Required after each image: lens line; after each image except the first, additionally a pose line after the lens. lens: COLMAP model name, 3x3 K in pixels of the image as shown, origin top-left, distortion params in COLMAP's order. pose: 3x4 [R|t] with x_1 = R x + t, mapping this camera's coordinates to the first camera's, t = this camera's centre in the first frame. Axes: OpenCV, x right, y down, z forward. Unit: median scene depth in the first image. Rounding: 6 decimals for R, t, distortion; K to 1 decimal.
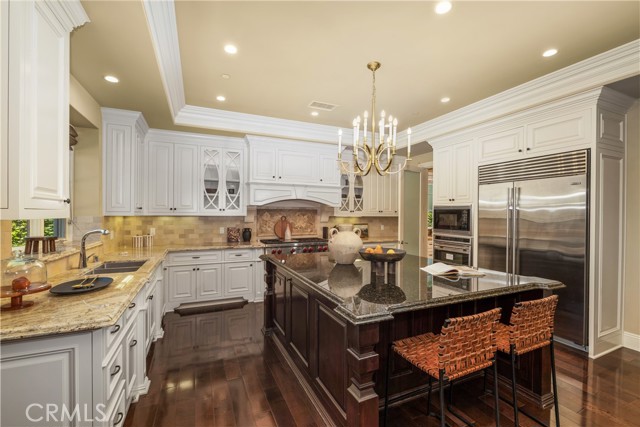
lens RADIAL K [[280.9, 0, 320.0], [0, 280.9, 213.5], [0, 0, 1]] dist [0.000137, -0.000019]
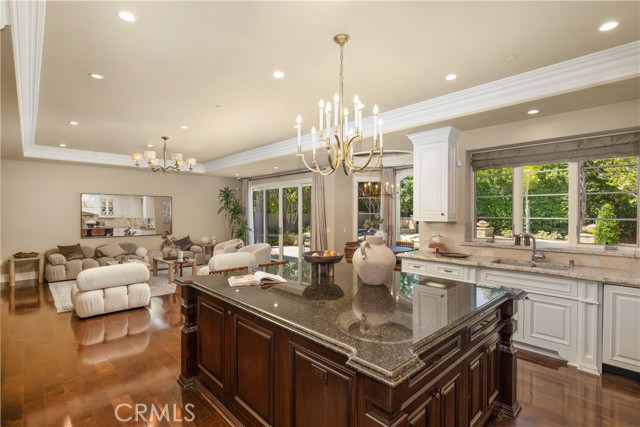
lens RADIAL K [[308.4, 0, 320.0], [0, 308.4, 213.5], [0, 0, 1]] dist [-0.000056, 0.000429]
pose [[-0.943714, -0.005963, -0.330710, 0.327118], [-0.005335, 0.999982, -0.002807, -0.012933], [0.330720, -0.000884, -0.943728, 1.097053]]
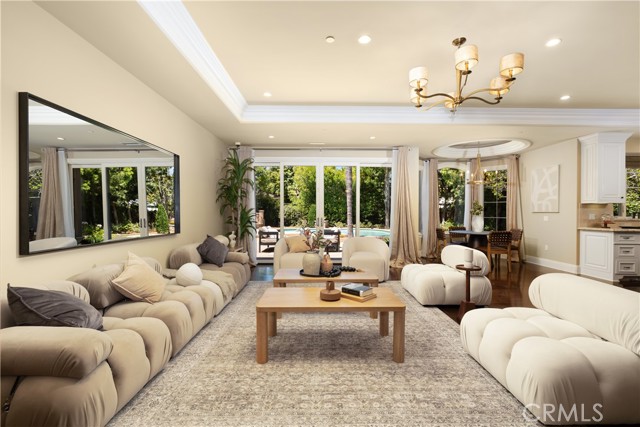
lens RADIAL K [[282.6, 0, 320.0], [0, 282.6, 213.5], [0, 0, 1]] dist [-0.009225, -0.000096]
pose [[-0.400819, -0.006043, -0.916137, 1.170553], [-0.006432, 0.999972, -0.003782, 0.059836], [0.916135, 0.004376, -0.400847, -0.290675]]
